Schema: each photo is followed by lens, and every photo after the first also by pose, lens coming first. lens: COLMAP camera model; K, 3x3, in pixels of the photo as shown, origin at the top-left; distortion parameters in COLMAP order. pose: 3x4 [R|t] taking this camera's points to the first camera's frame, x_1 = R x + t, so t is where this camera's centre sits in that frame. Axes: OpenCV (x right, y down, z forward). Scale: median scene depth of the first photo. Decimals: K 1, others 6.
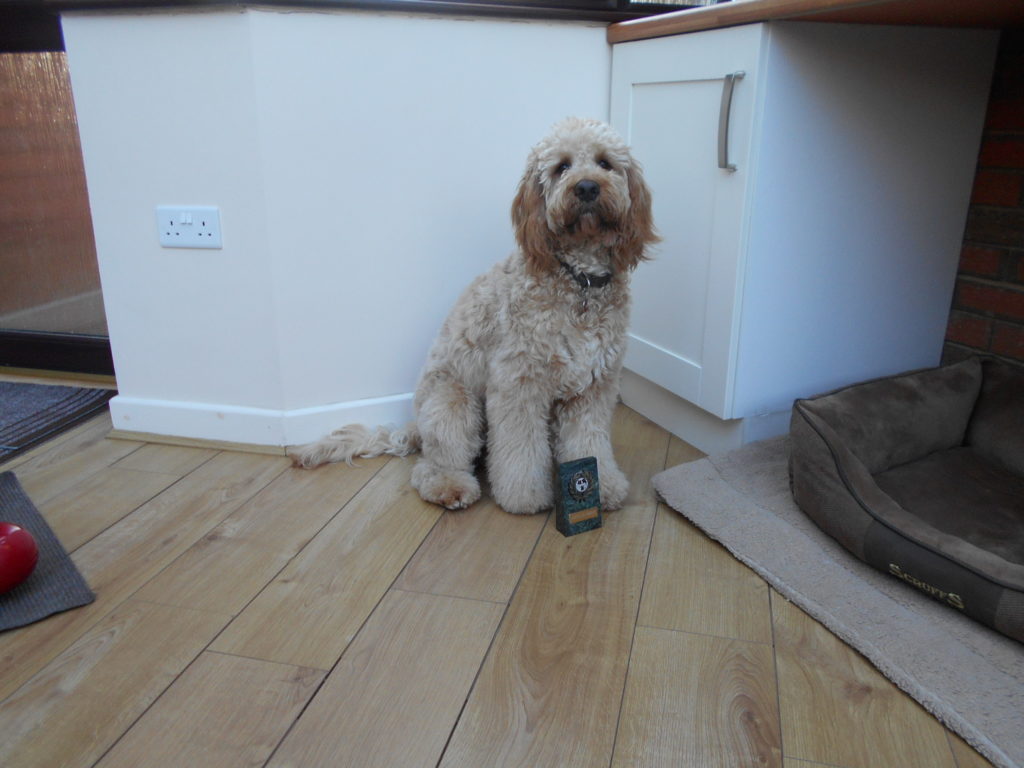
lens RADIAL K [[798.2, 0, 512.0], [0, 798.2, 384.0], [0, 0, 1]] dist [0.002526, 0.002610]
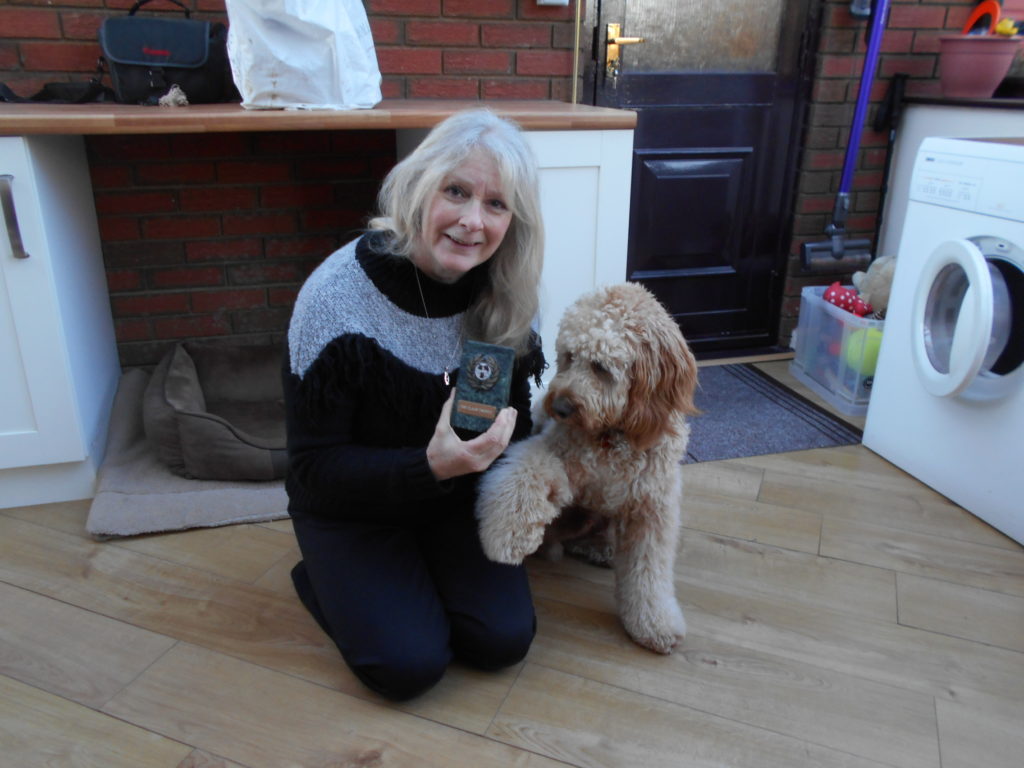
lens RADIAL K [[798.2, 0, 512.0], [0, 798.2, 384.0], [0, 0, 1]] dist [0.002526, 0.002610]
pose [[0.147873, -0.351909, 0.924280, -0.742627], [0.309110, 0.904181, 0.294802, -0.225184], [-0.939460, 0.242111, 0.242483, 0.116427]]
